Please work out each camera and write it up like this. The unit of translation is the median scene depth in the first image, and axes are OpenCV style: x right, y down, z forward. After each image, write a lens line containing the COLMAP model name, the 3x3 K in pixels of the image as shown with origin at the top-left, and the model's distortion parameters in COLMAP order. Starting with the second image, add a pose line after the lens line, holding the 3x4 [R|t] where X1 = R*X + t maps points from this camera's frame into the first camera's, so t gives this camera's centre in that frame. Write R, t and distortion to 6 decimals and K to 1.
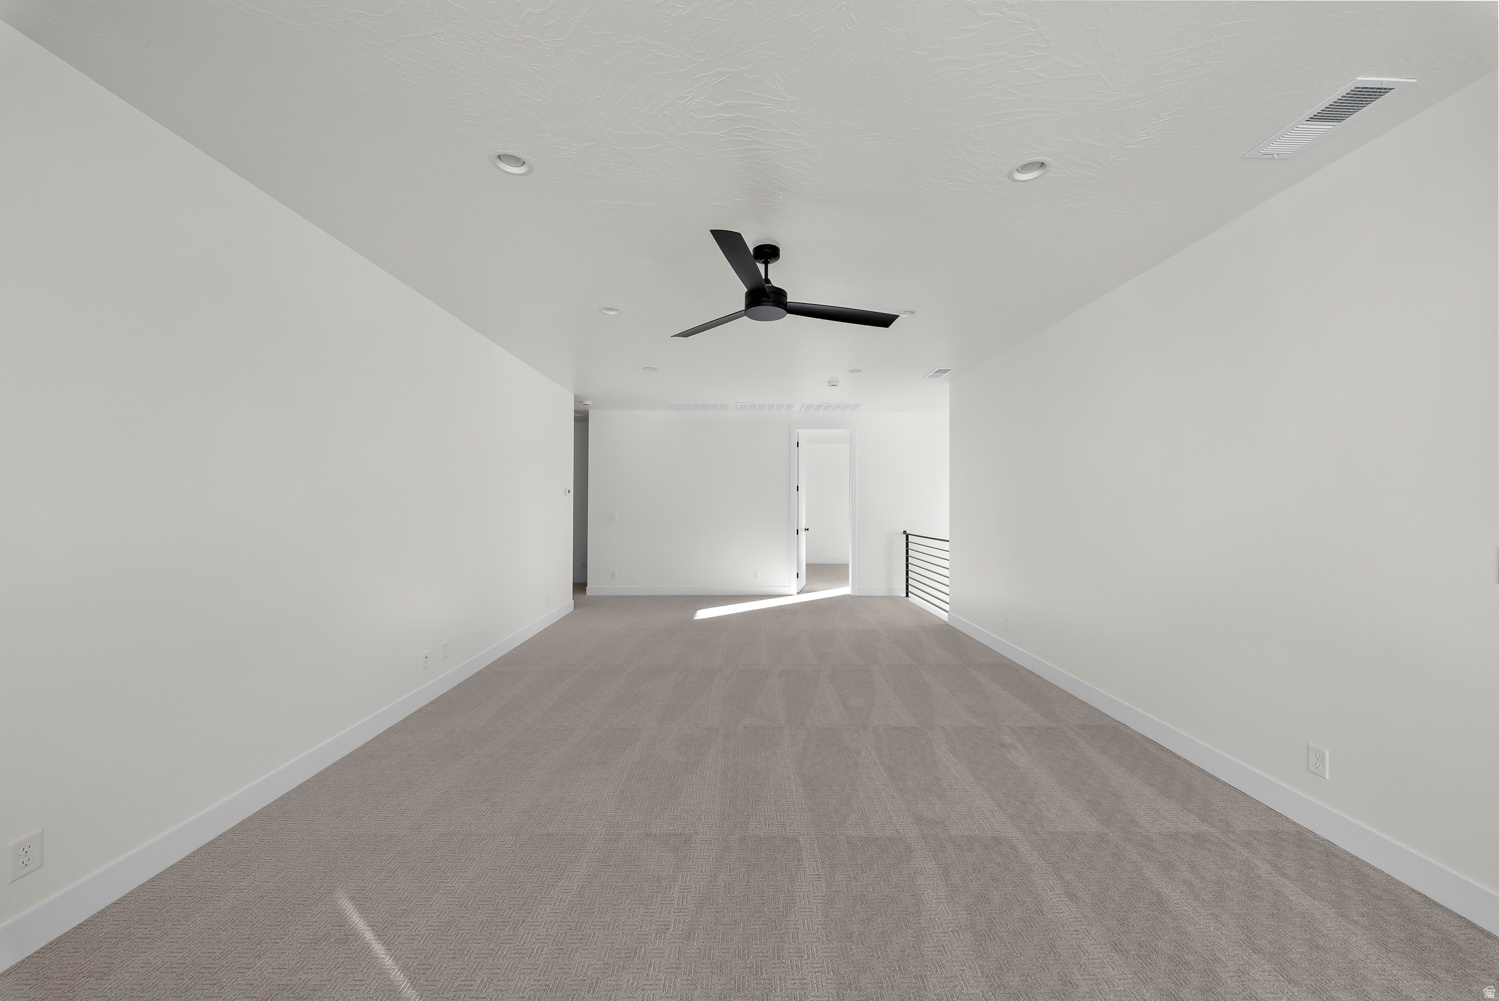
lens RADIAL K [[523.8, 0, 747.3], [0, 523.8, 504.5], [0, 0, 1]] dist [0.001153, -0.003824]
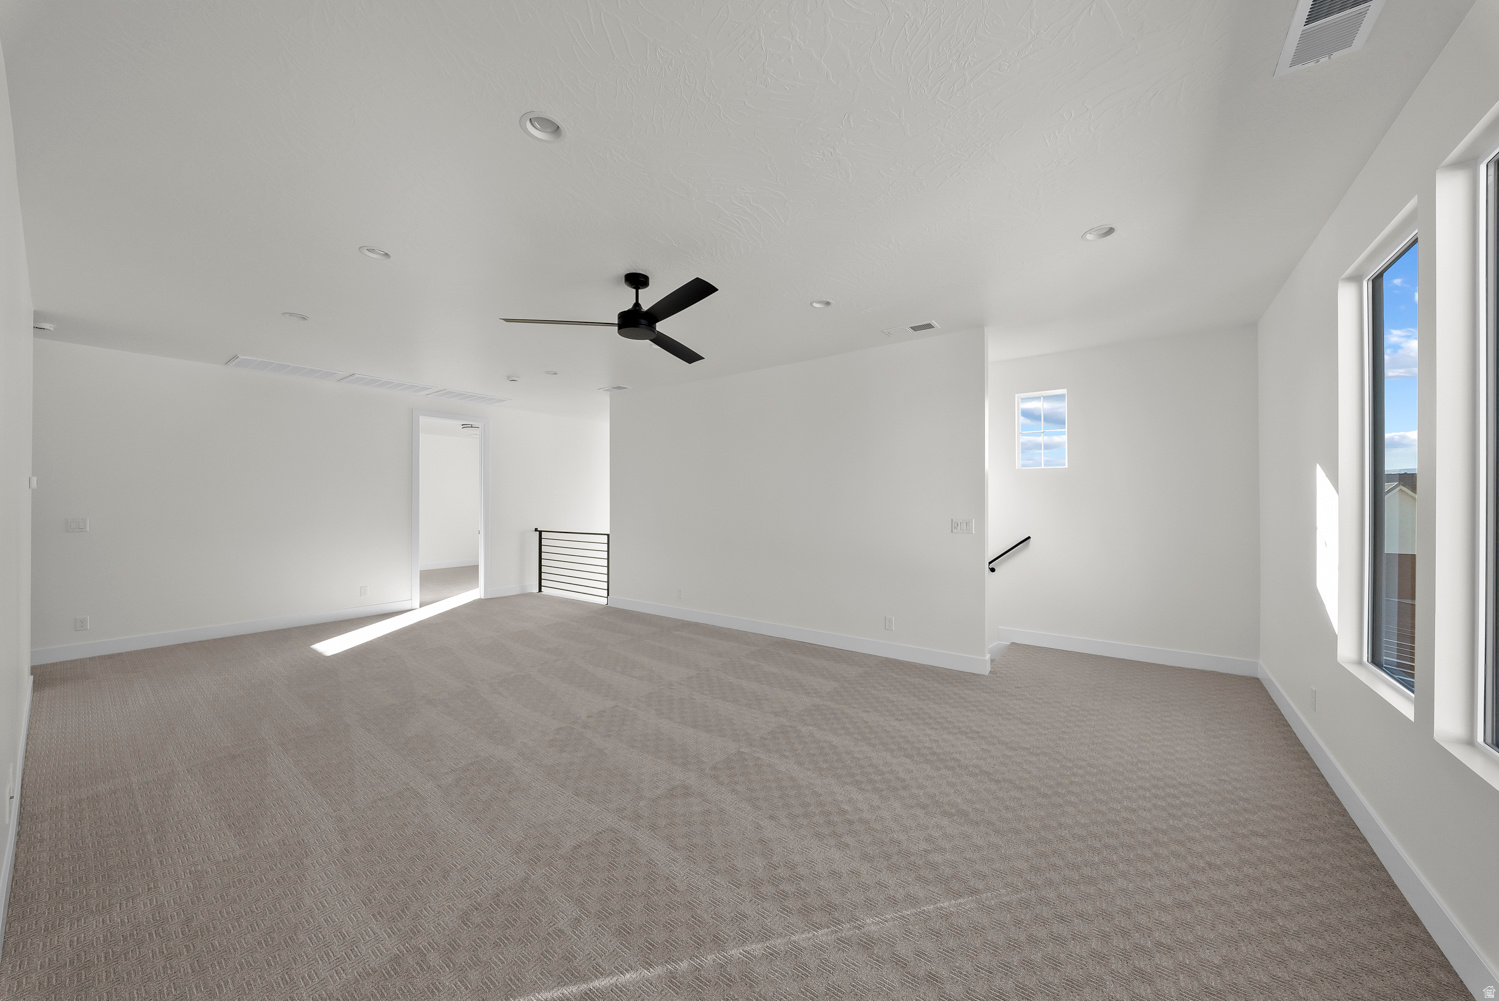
lens RADIAL K [[523.8, 0, 747.3], [0, 523.8, 504.5], [0, 0, 1]] dist [0.001153, -0.003824]
pose [[0.610799, -0.008217, 0.791743, -0.304079], [0.004240, 0.999966, 0.007107, -0.001857], [-0.791774, -0.000984, 0.610813, 0.052573]]
